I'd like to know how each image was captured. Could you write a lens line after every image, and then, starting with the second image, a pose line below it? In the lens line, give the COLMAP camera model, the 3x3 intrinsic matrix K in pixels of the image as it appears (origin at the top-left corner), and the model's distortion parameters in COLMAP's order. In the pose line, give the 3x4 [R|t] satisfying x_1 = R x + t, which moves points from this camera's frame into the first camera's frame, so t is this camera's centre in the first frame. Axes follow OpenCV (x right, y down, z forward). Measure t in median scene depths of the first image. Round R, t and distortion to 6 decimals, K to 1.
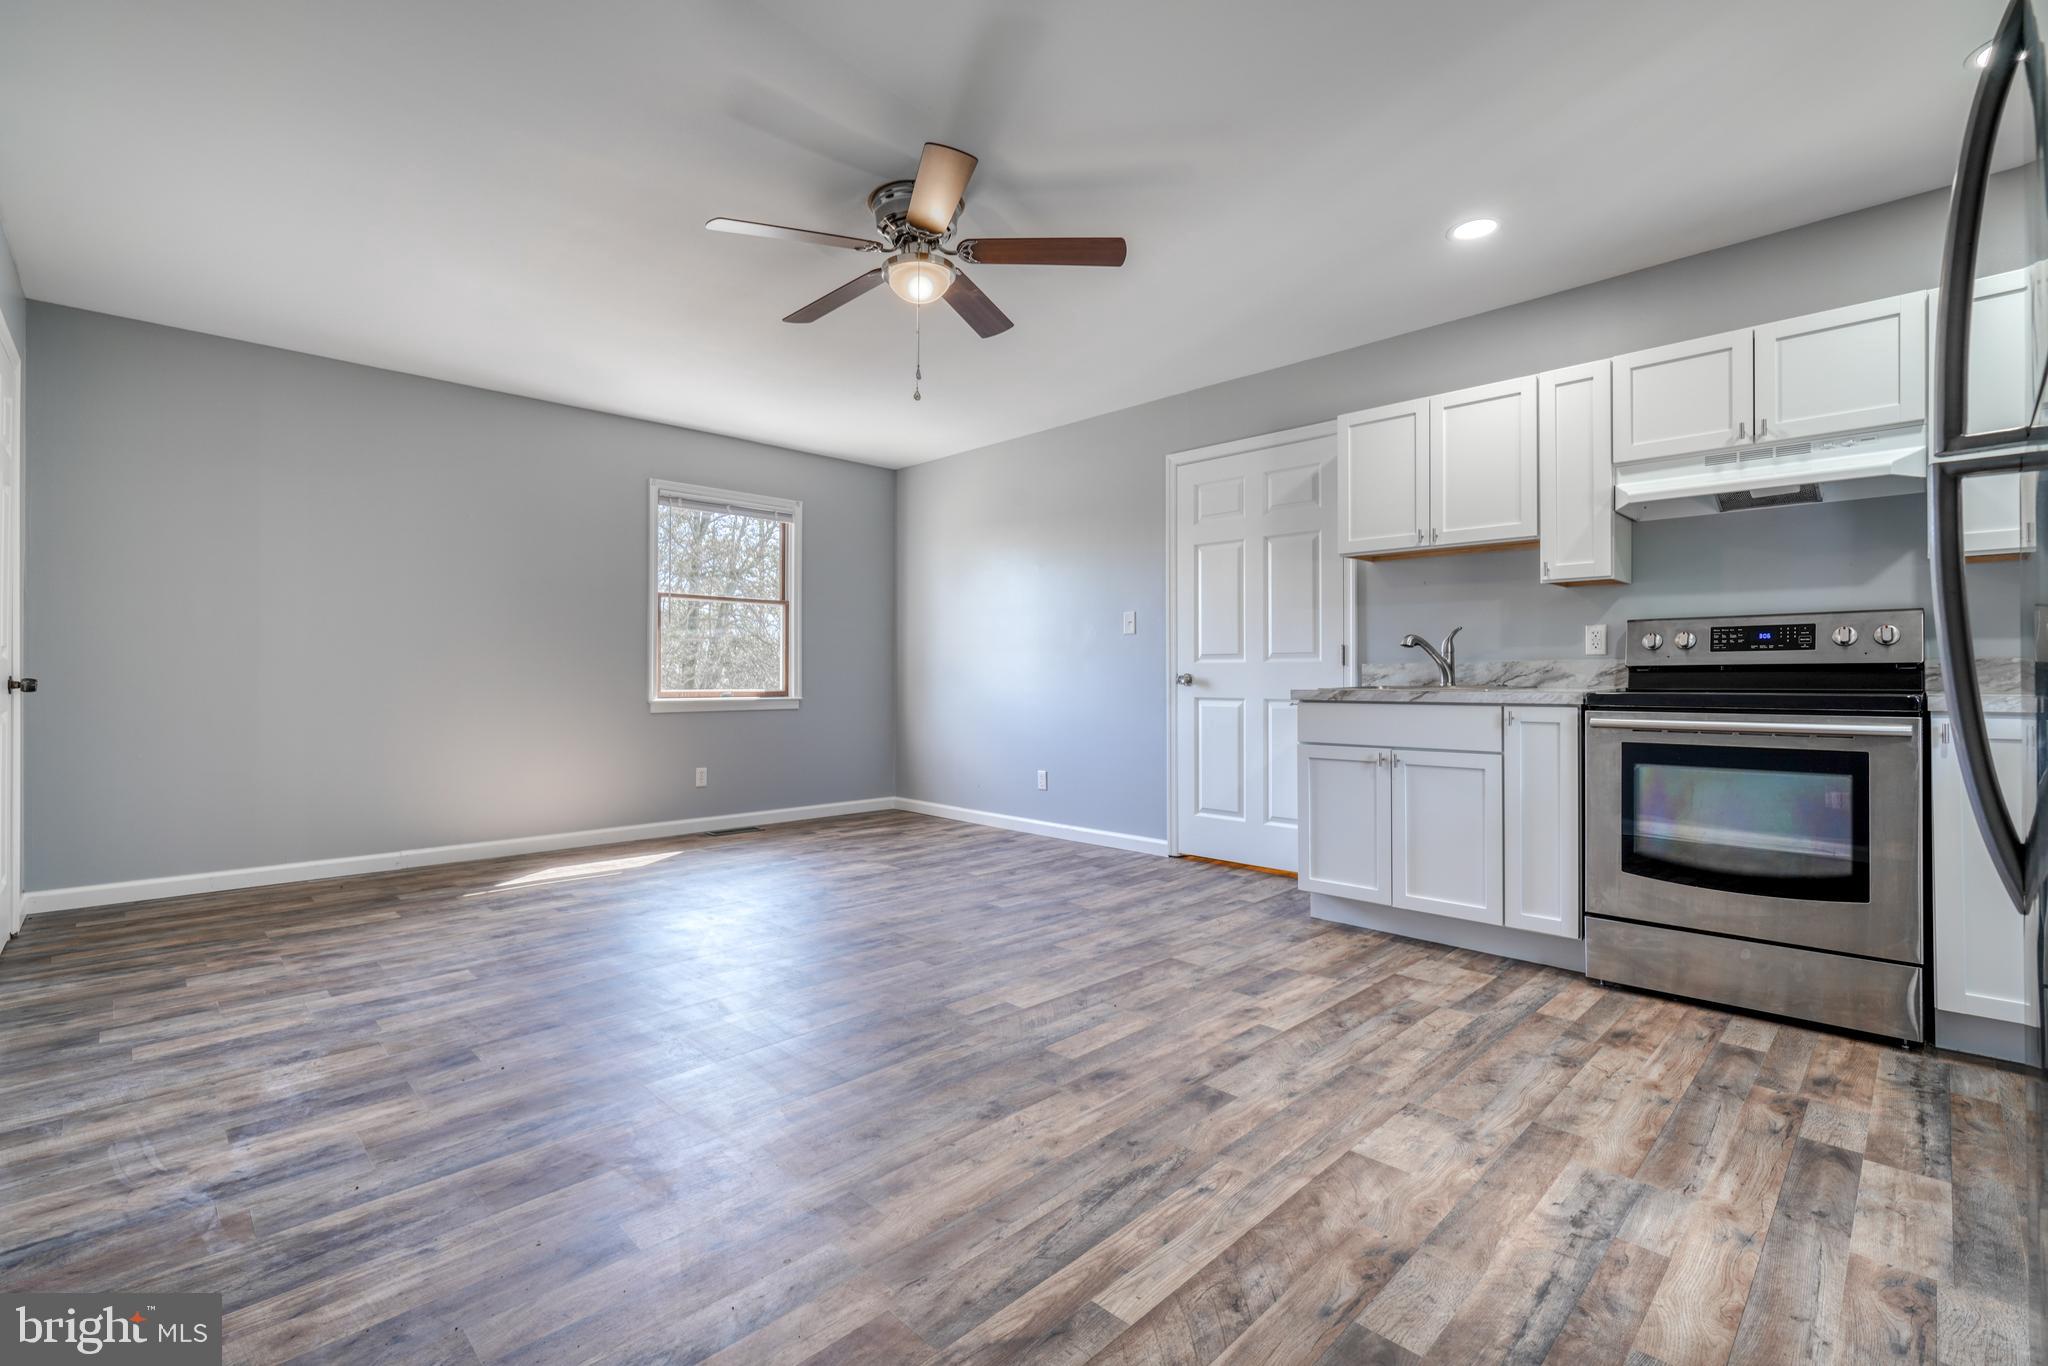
lens RADIAL K [[920.6, 0, 1012.5], [0, 920.6, 678.9], [0, 0, 1]] dist [-0.014799, 0.008145]
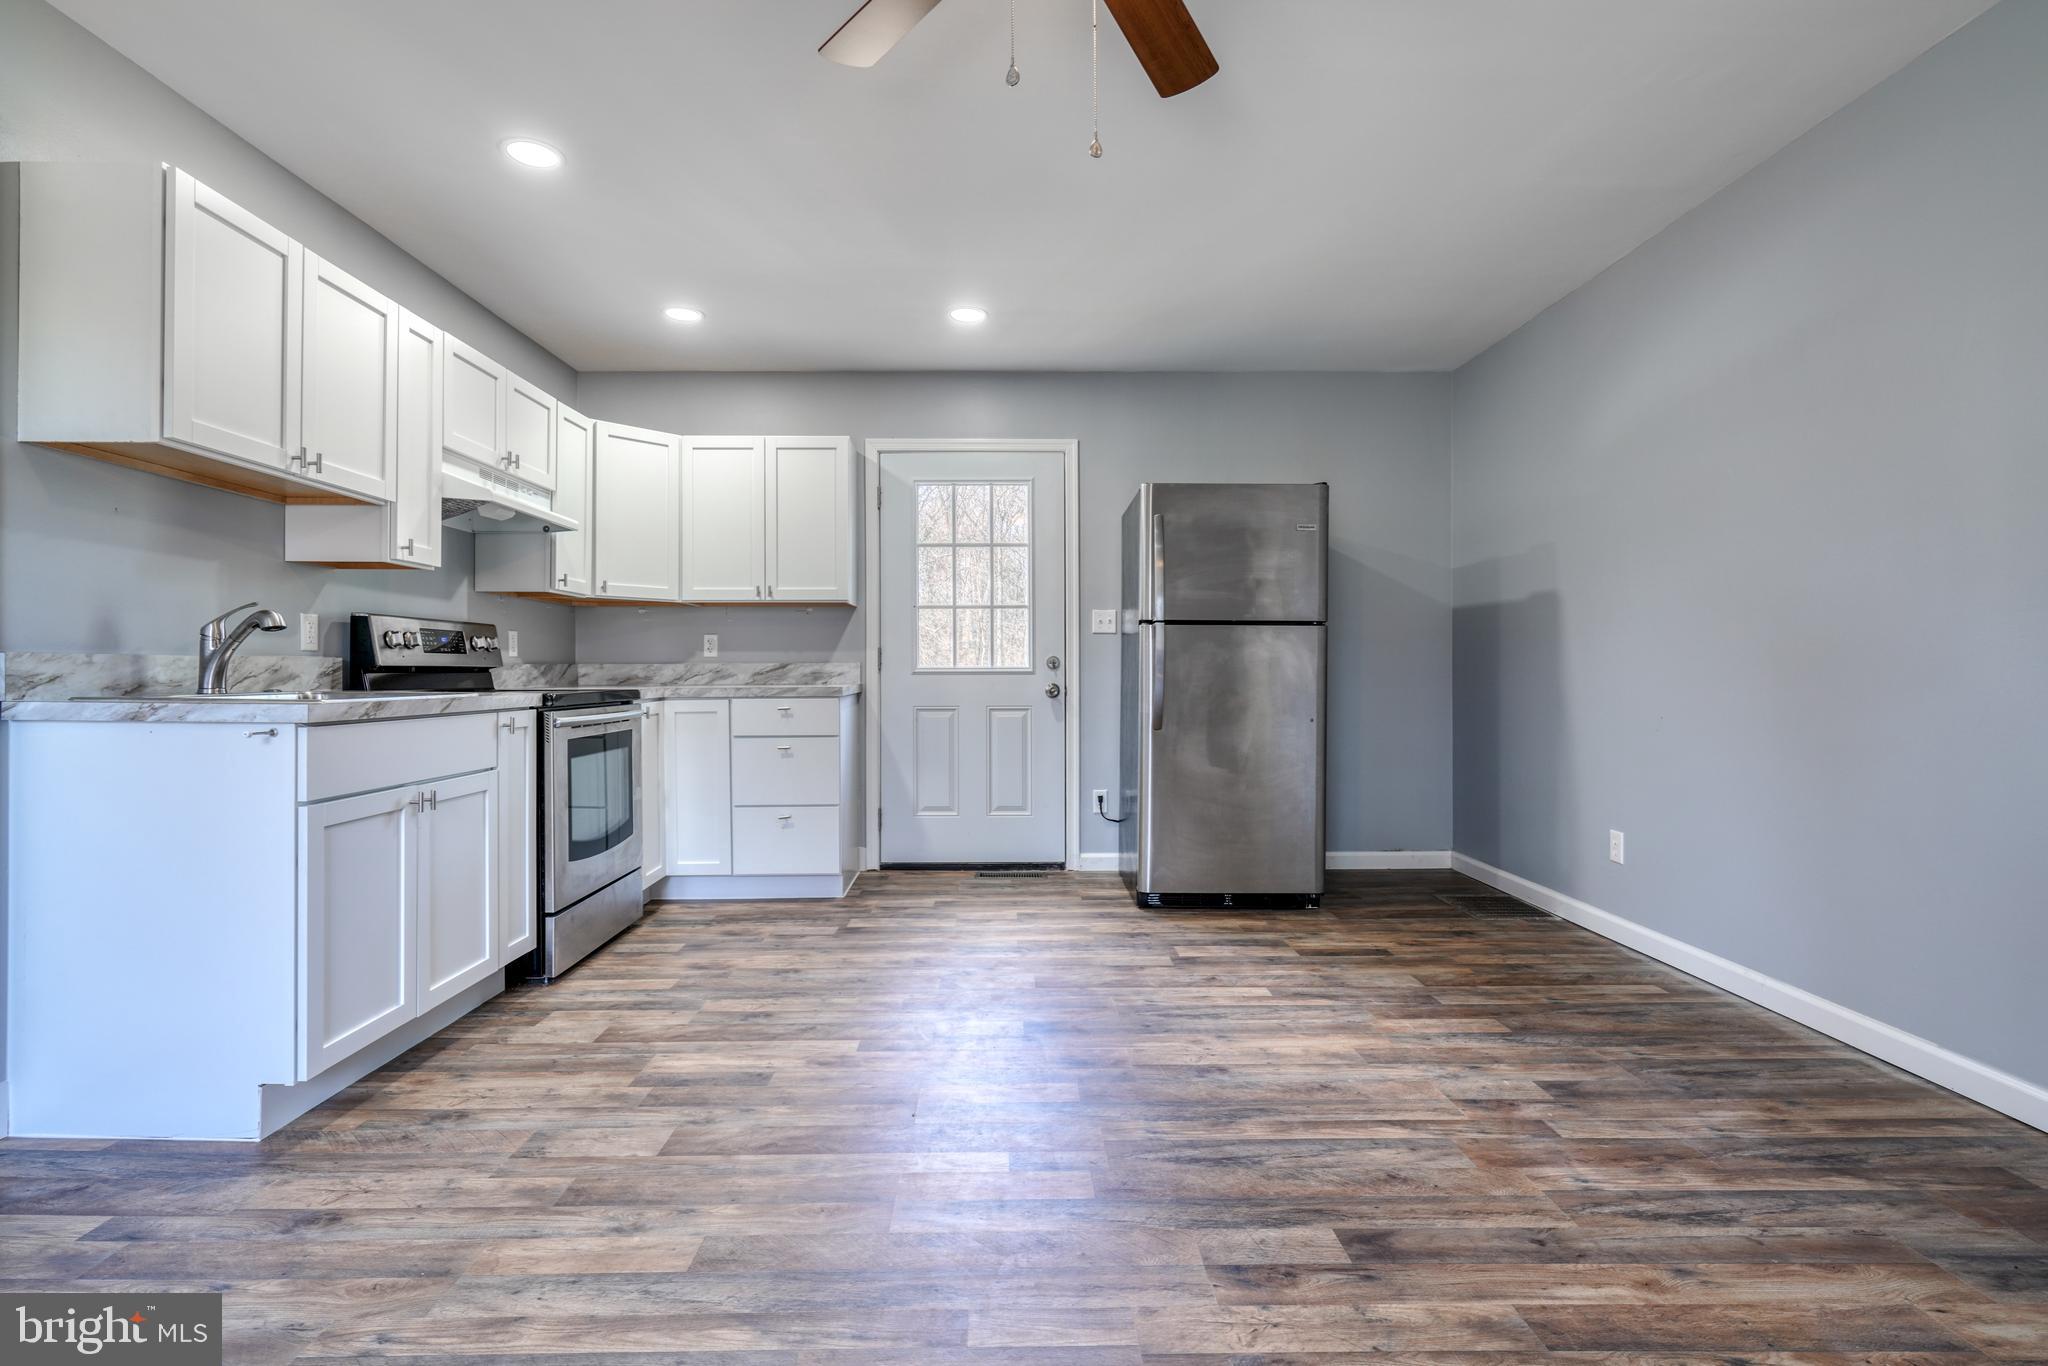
lens RADIAL K [[946.7, 0, 1009.1], [0, 946.7, 674.3], [0, 0, 1]] dist [-0.011171, 0.001132]
pose [[-0.717890, 0.001759, 0.696154, -0.462009], [0.003283, 0.999994, 0.000859, -0.005275], [-0.696149, 0.002902, -0.717892, 1.433785]]
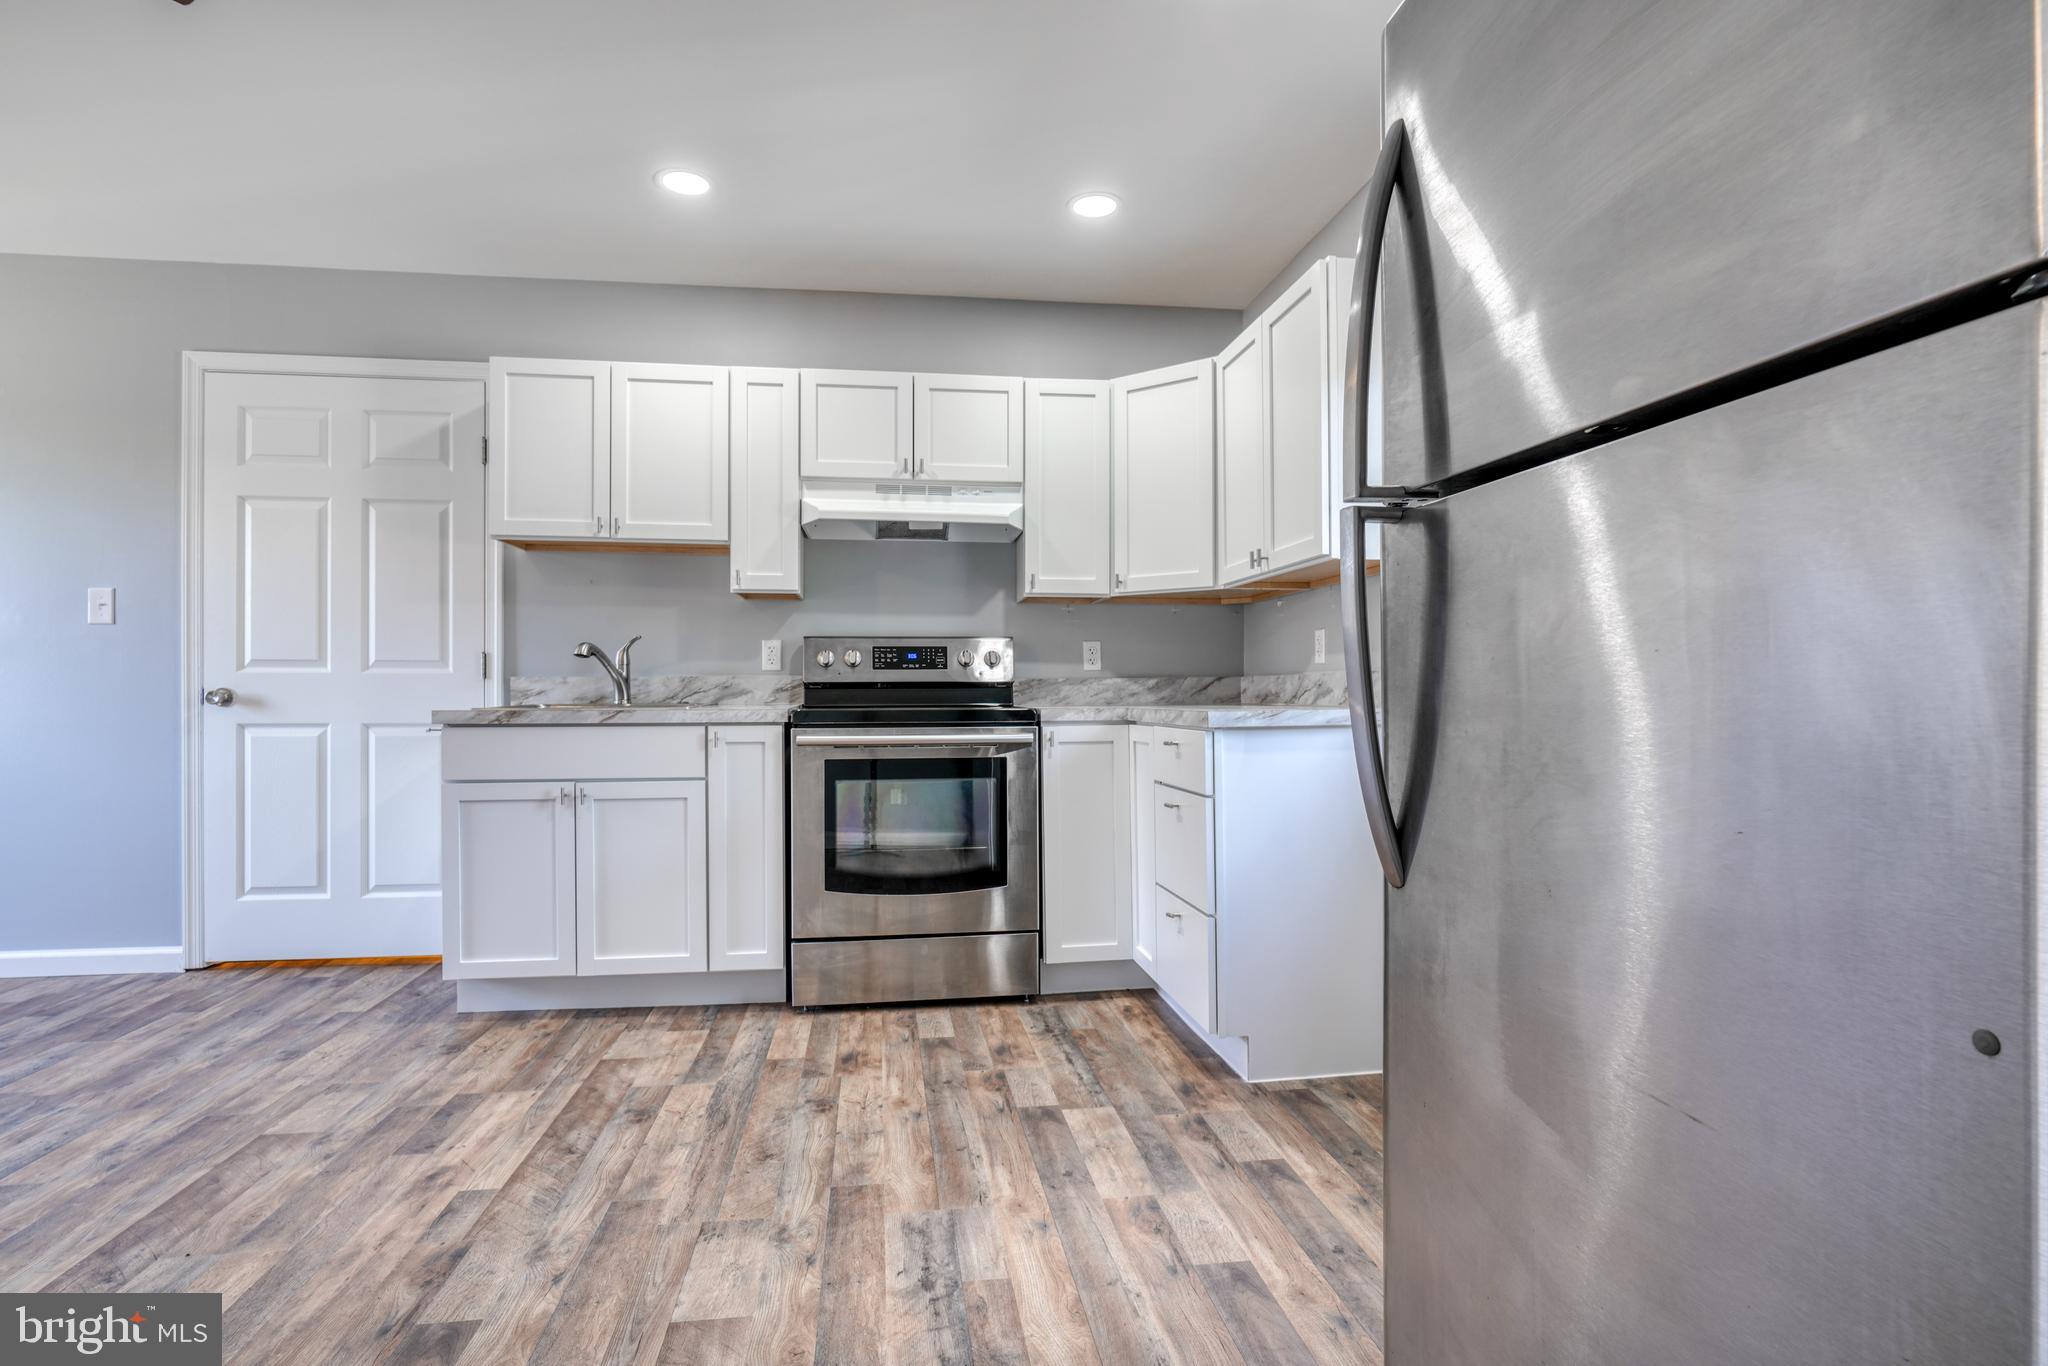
lens RADIAL K [[1010.5, 0, 1025.3], [0, 1010.5, 689.9], [0, 0, 1]] dist [-0.016682, 0.006759]
pose [[0.592625, 0.002087, 0.805476, -0.082759], [0.001637, 0.999991, -0.003795, -0.001331], [-0.805477, 0.003568, 0.592616, 0.182109]]
